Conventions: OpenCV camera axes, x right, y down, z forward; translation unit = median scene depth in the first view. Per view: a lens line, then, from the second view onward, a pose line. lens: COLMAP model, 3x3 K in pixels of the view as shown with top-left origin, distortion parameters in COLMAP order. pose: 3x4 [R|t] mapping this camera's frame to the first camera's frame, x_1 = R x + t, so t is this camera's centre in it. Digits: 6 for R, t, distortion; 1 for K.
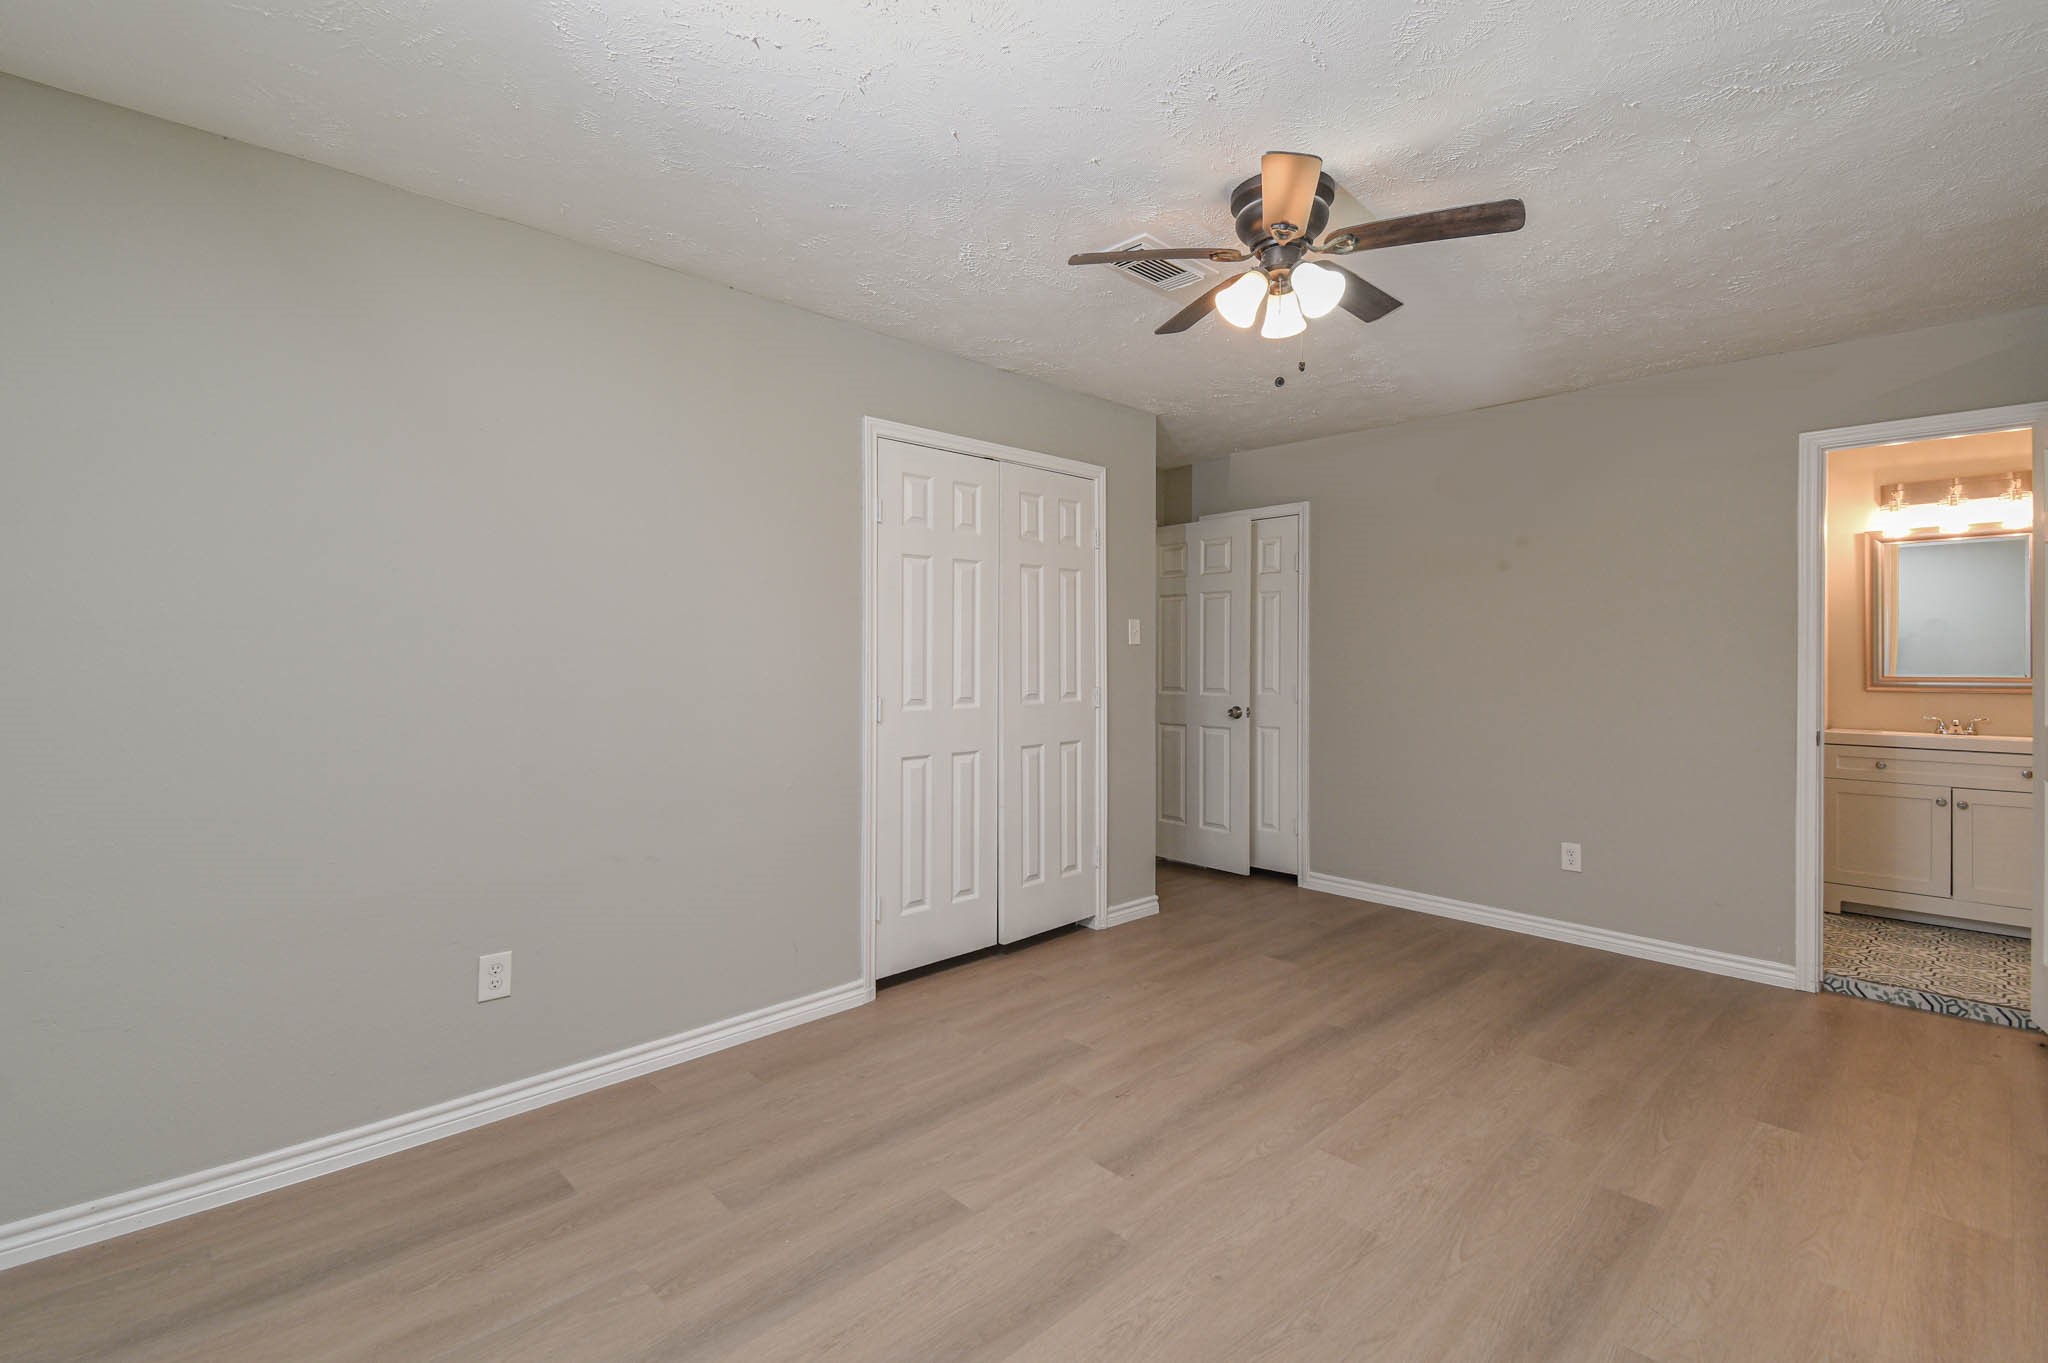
lens RADIAL K [[891.1, 0, 994.5], [0, 891.1, 680.0], [0, 0, 1]] dist [0.003370, 0.000296]
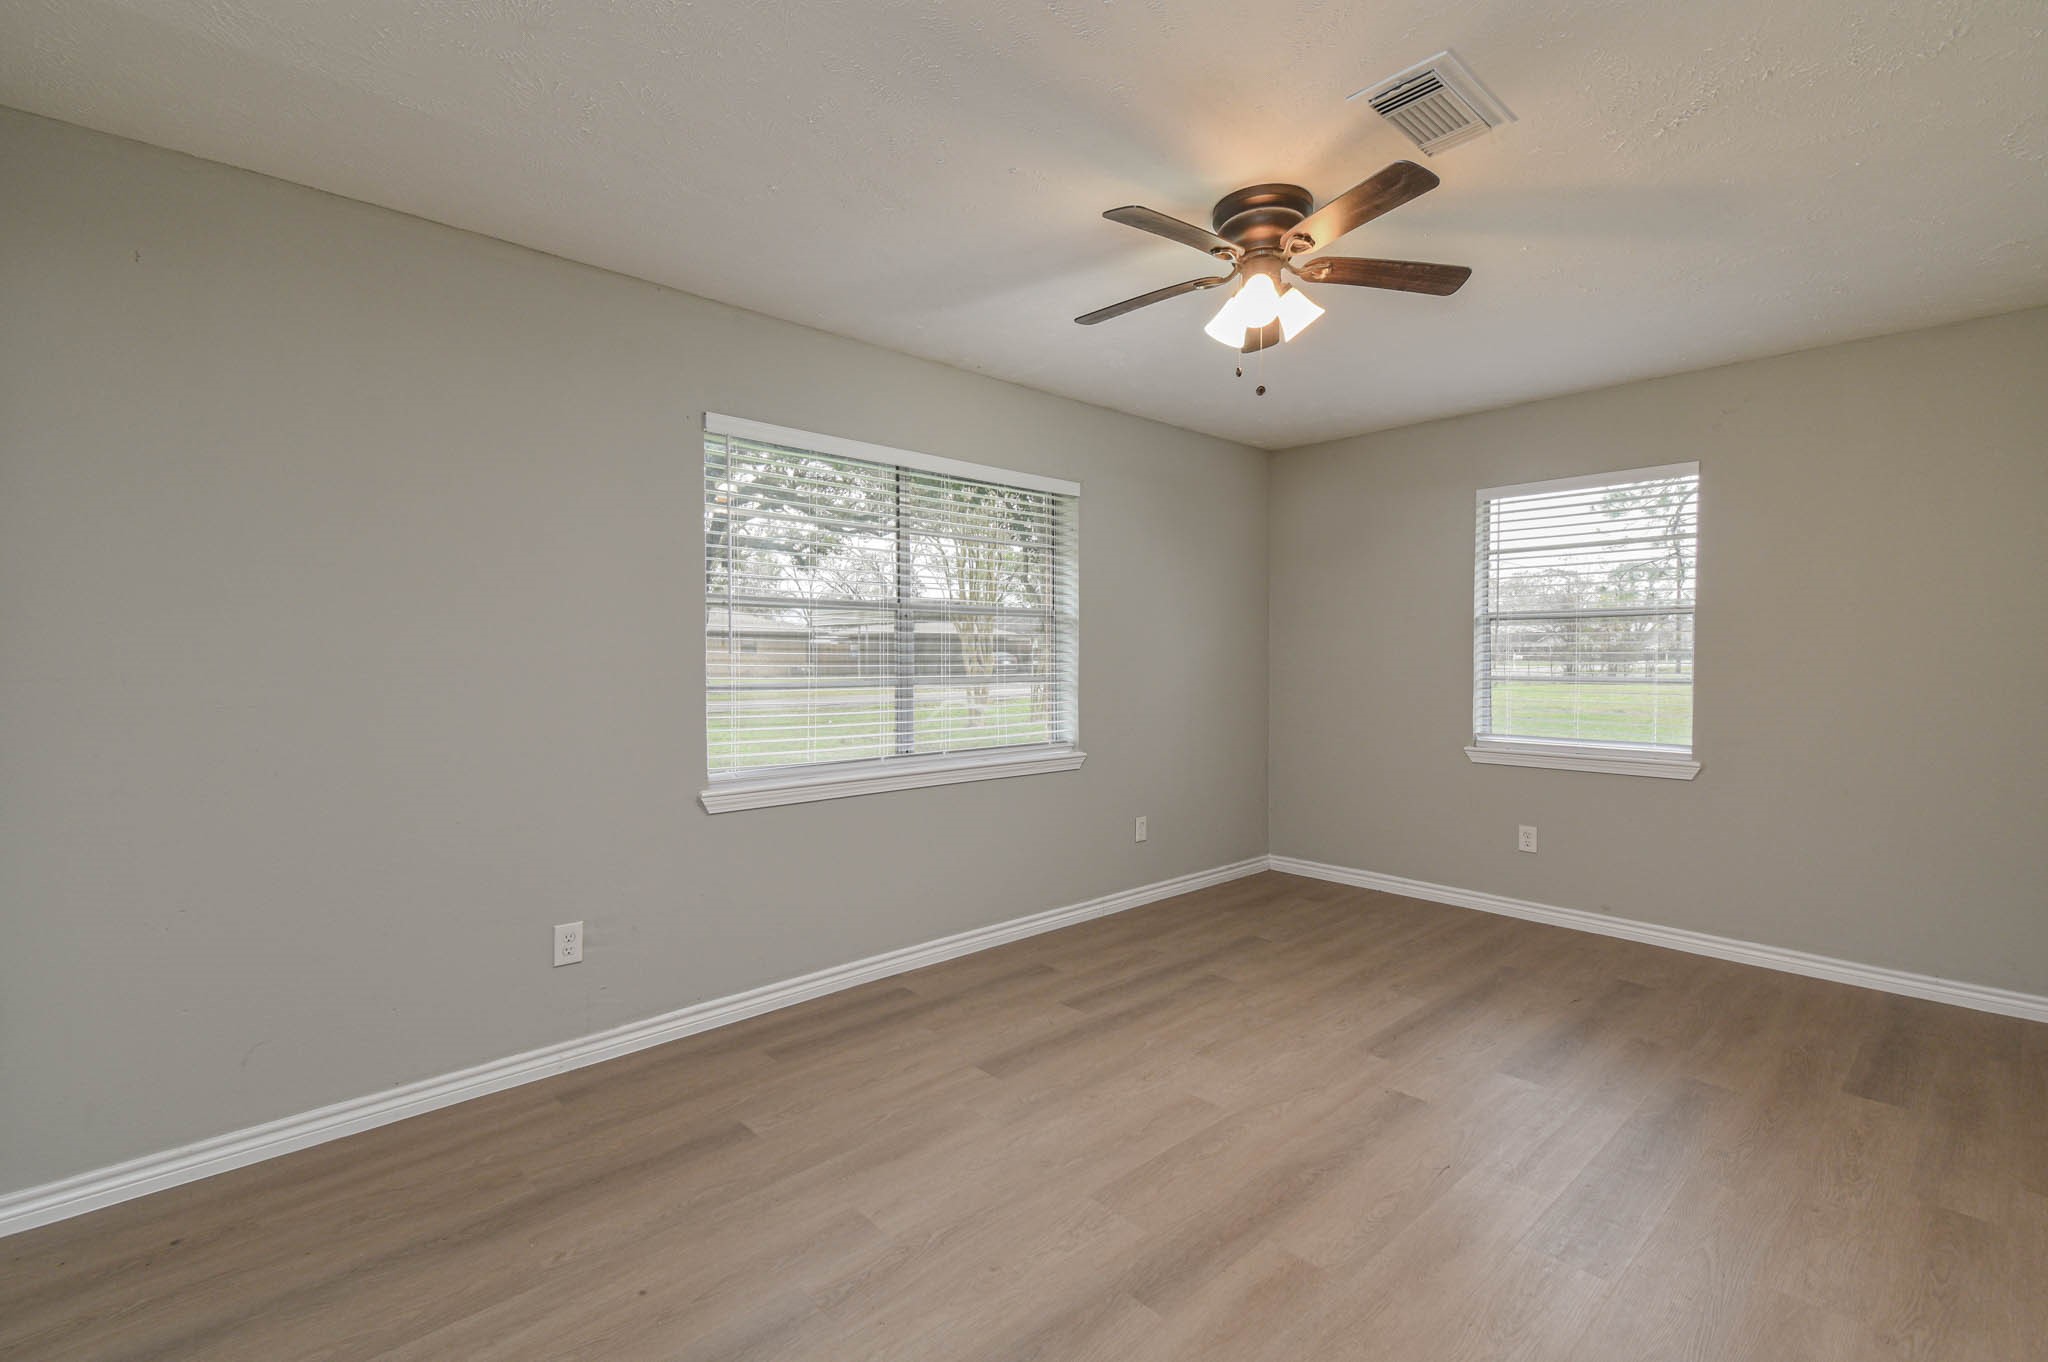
lens RADIAL K [[928.5, 0, 1020.1], [0, 928.5, 674.9], [0, 0, 1]] dist [0.046558, -0.030499]
pose [[-0.999737, 0.000595, -0.022925, 0.486392], [-0.000290, 0.999255, 0.038593, -0.027741], [0.022931, 0.038589, -0.998992, 1.612351]]
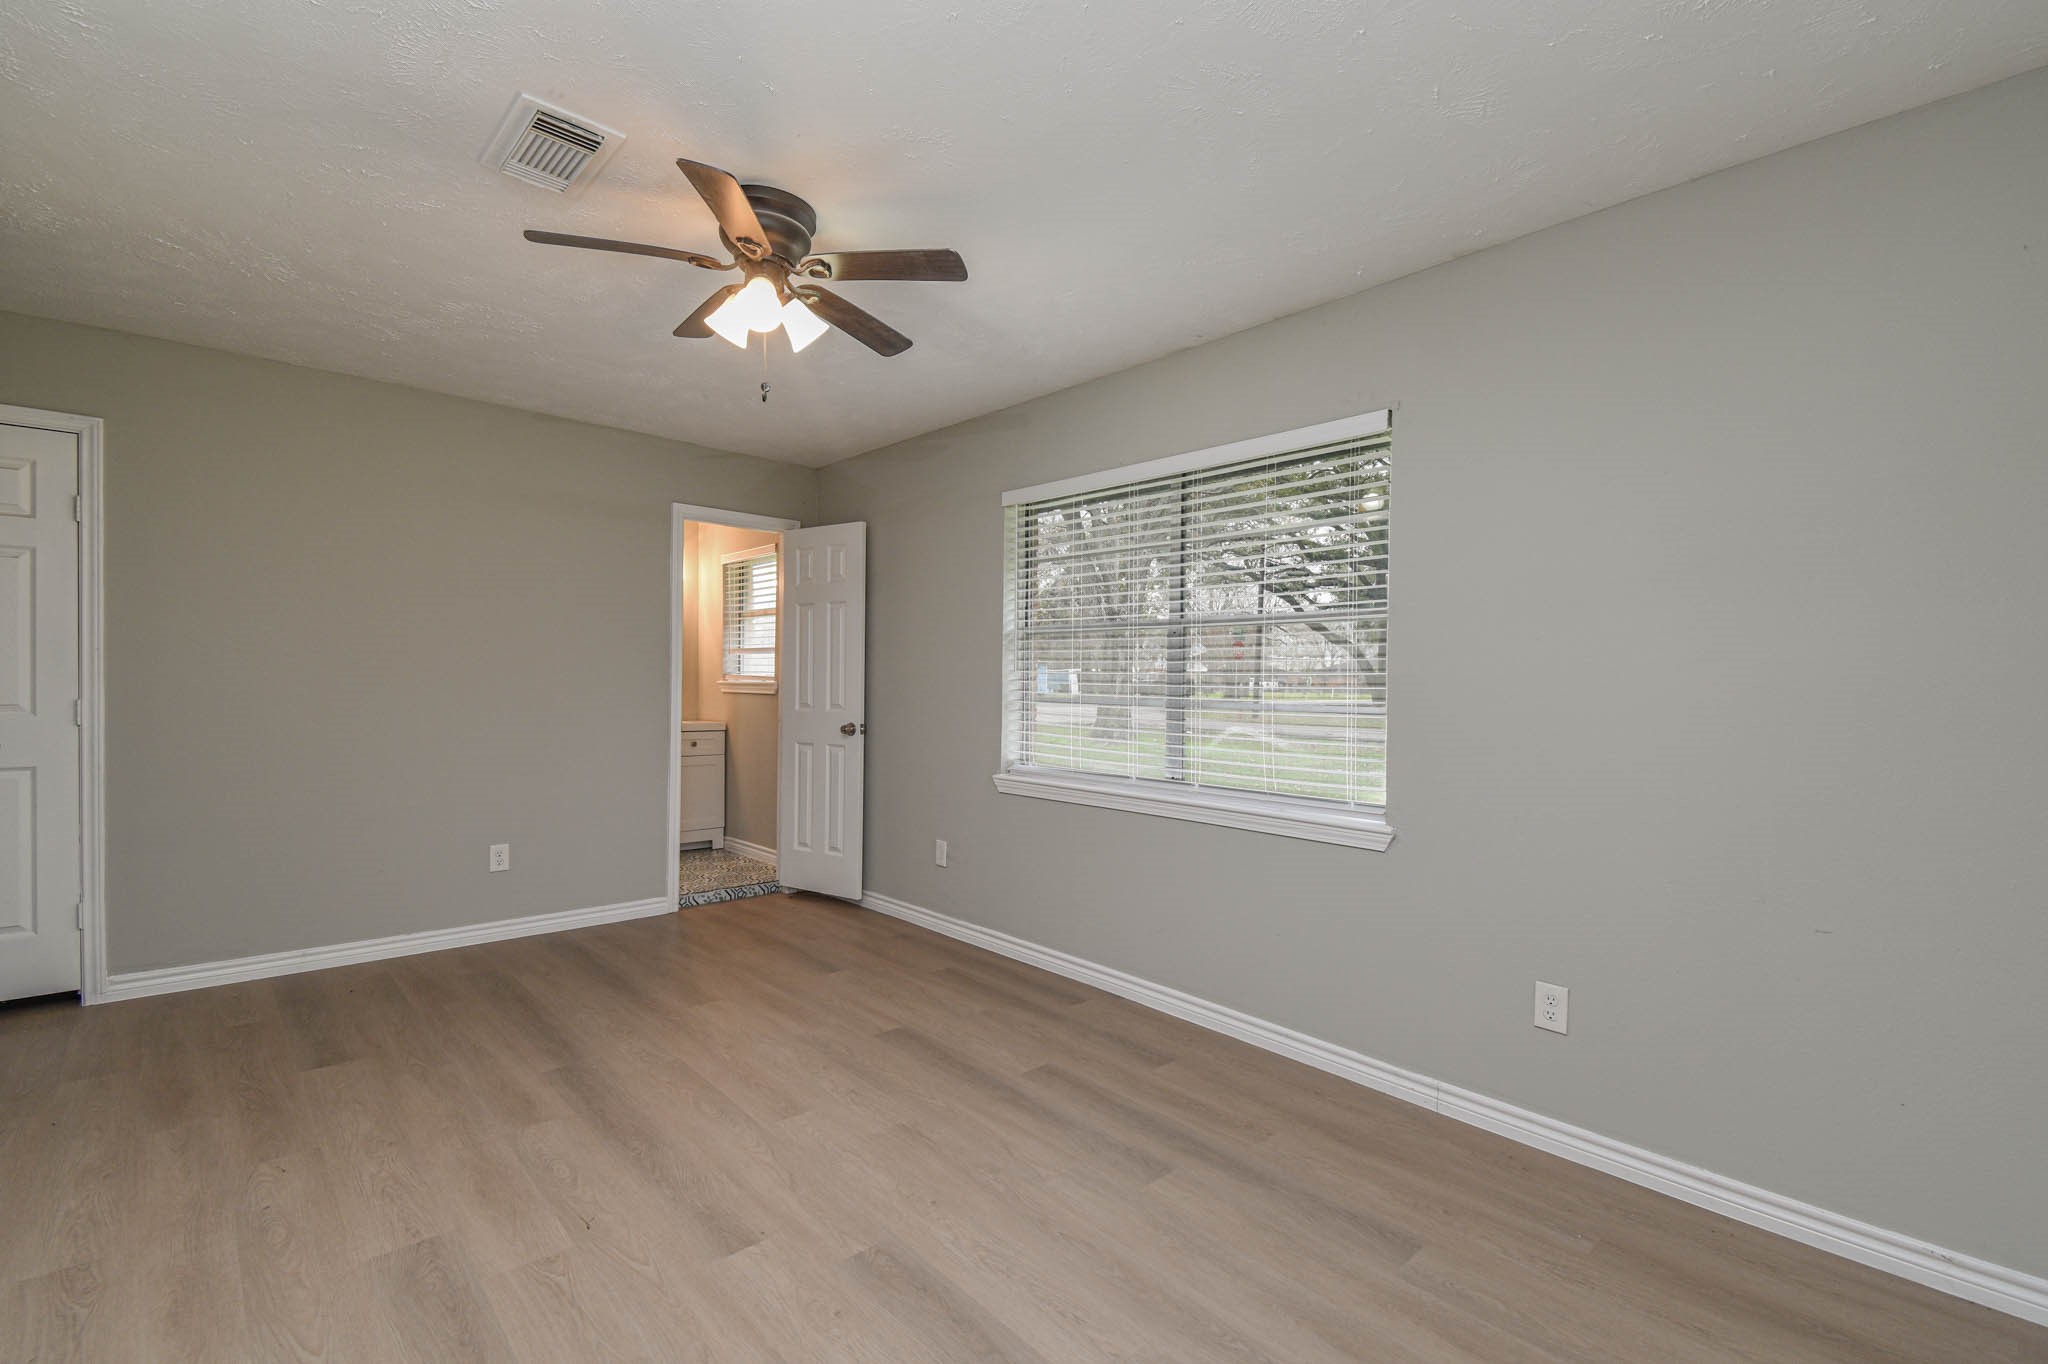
lens RADIAL K [[928.5, 0, 1020.1], [0, 928.5, 675.9], [0, 0, 1]] dist [0.046558, -0.030499]
pose [[0.004989, 0.001360, 0.999987, -0.586360], [0.008295, 0.999965, -0.001401, -0.005177], [-0.999953, 0.008302, 0.004977, 0.534624]]
